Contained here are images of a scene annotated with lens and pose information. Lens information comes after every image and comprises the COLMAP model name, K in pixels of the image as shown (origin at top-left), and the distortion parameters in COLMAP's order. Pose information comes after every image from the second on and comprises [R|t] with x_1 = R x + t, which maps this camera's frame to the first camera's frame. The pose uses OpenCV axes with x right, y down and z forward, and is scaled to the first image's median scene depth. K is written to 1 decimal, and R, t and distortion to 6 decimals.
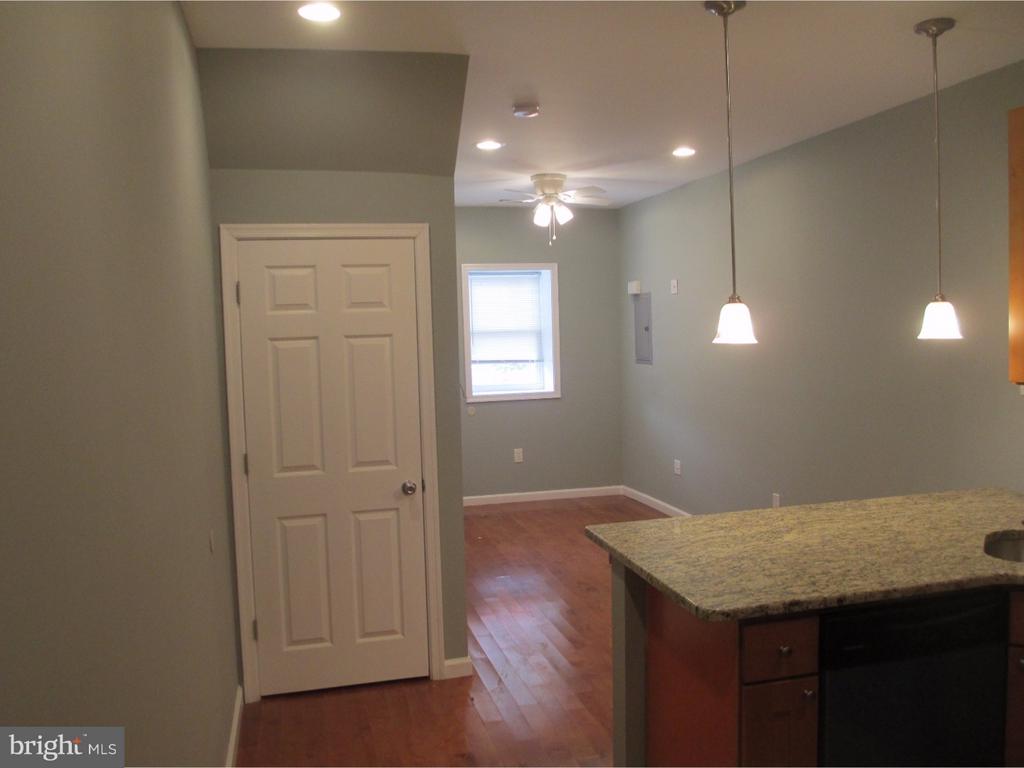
lens RADIAL K [[851.2, 0, 509.8], [0, 851.2, 387.6], [0, 0, 1]] dist [-0.027257, -0.000416]
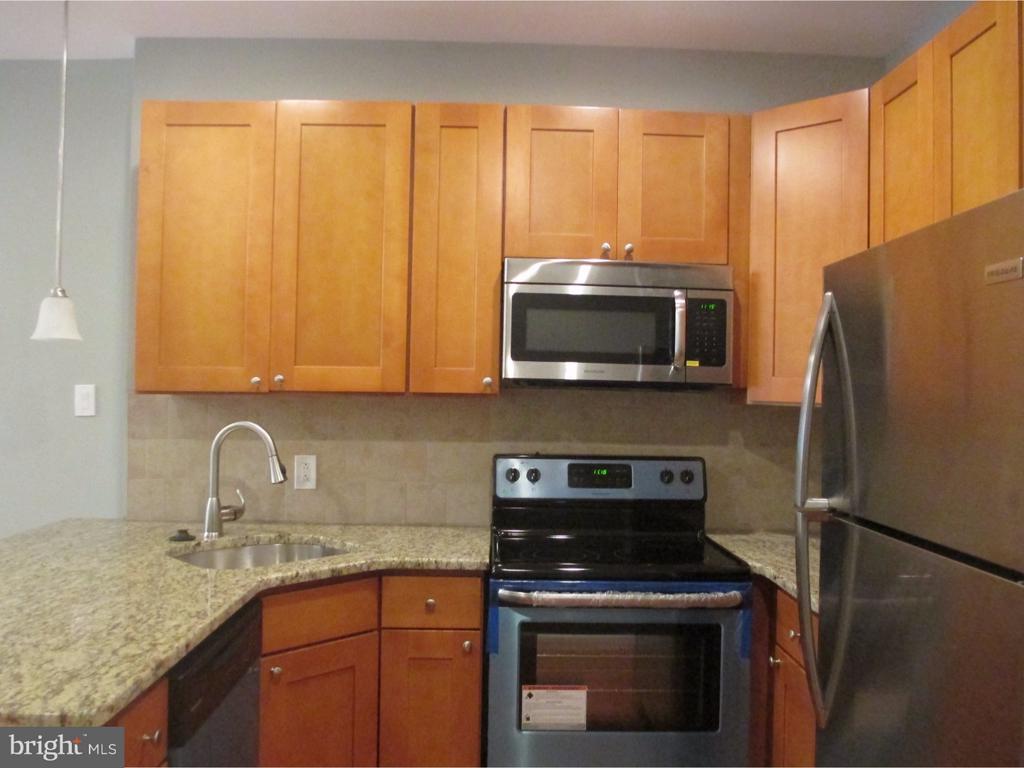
lens RADIAL K [[851.2, 0, 518.0], [0, 851.2, 383.4], [0, 0, 1]] dist [-0.027257, -0.000416]
pose [[0.240419, 0.035460, 0.970021, -0.257725], [0.047013, 0.997734, -0.048125, 0.062816], [-0.969530, 0.057174, 0.238207, 0.483490]]
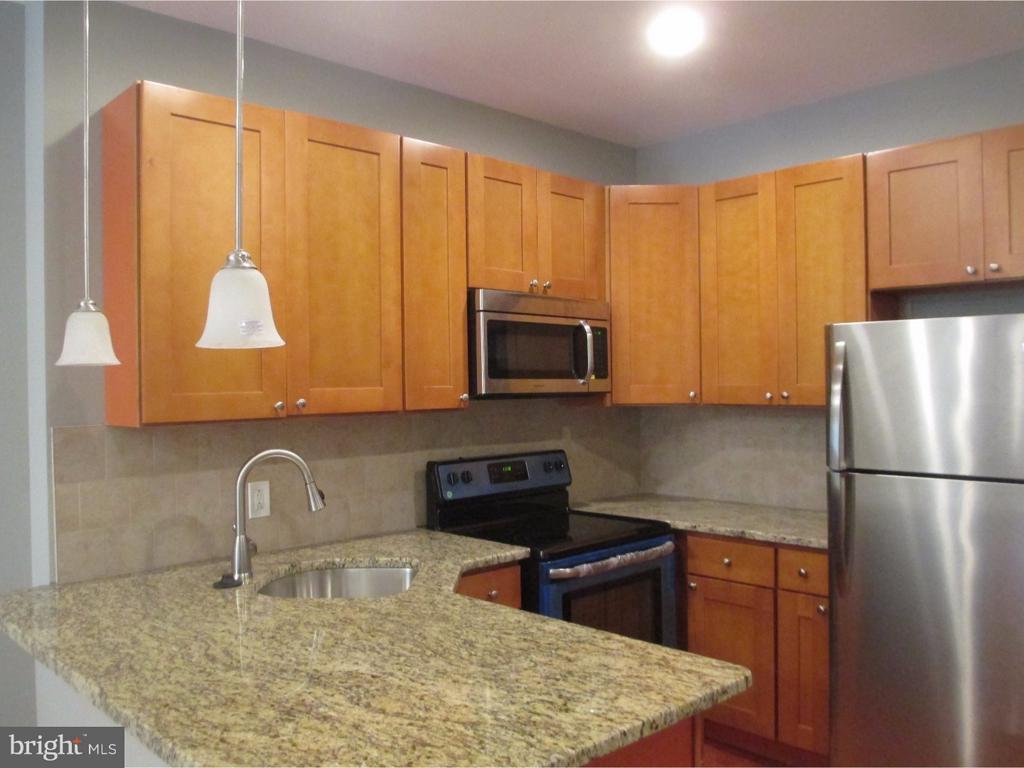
lens RADIAL K [[851.2, 0, 509.6], [0, 851.2, 381.4], [0, 0, 1]] dist [-0.027257, -0.000416]
pose [[-0.479544, 0.032368, 0.876921, -0.325285], [0.087841, 0.996071, 0.011270, -0.032445], [-0.873110, 0.082434, -0.480503, 1.387881]]
